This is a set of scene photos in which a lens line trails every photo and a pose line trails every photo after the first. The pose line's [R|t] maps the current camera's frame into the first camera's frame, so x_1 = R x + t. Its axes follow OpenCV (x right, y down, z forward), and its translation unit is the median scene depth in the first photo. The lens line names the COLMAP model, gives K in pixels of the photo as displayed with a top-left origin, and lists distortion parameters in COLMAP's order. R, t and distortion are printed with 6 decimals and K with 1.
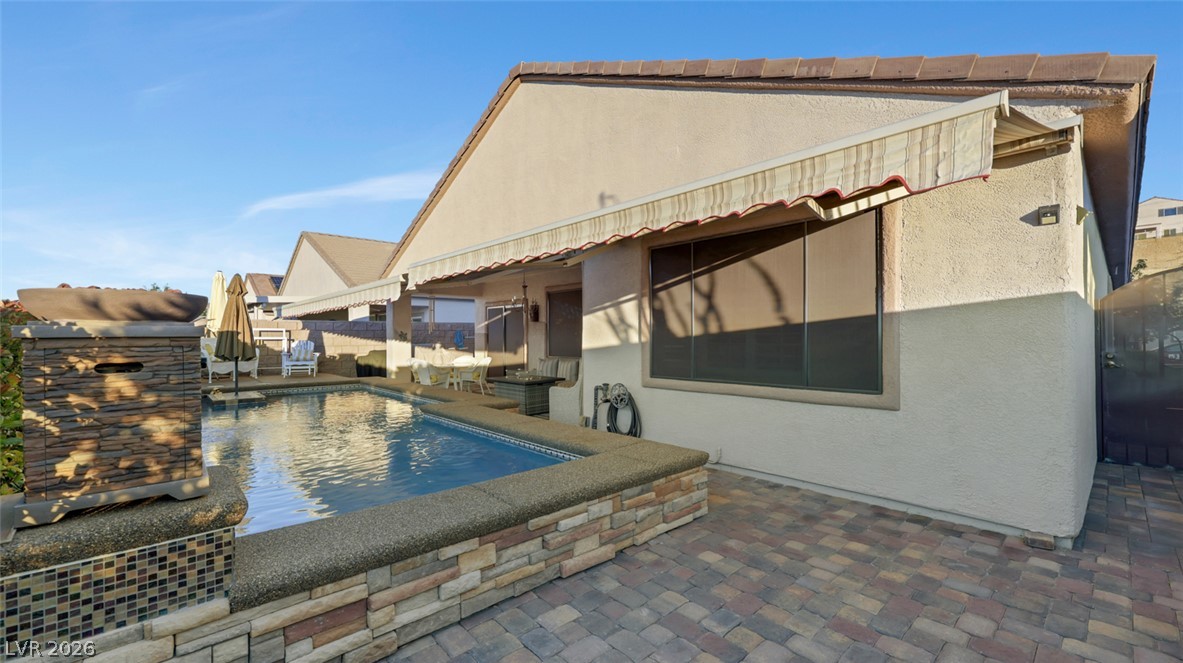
lens RADIAL K [[477.5, 0, 598.8], [0, 477.5, 337.6], [0, 0, 1]] dist [0.001293, 0.000429]
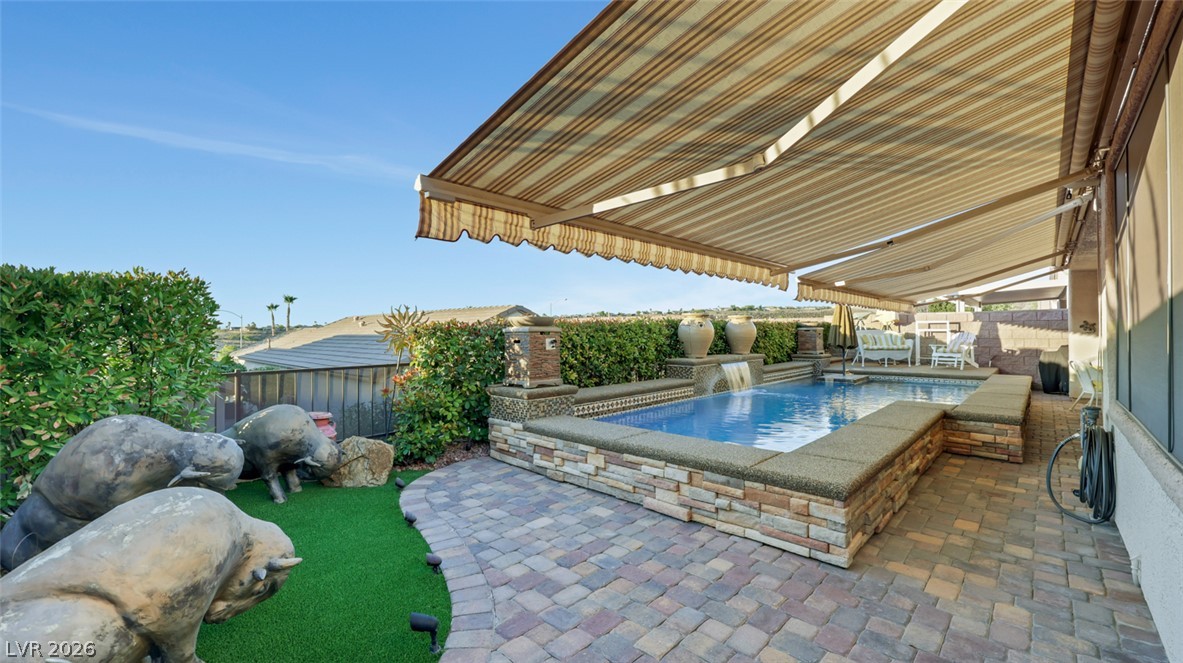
lens RADIAL K [[477.5, 0, 600.7], [0, 477.5, 328.7], [0, 0, 1]] dist [0.001293, 0.000429]
pose [[0.081538, -0.003386, -0.996665, 1.222644], [0.003498, 0.999989, -0.003111, -0.006198], [0.996664, -0.003232, 0.081549, 0.726400]]
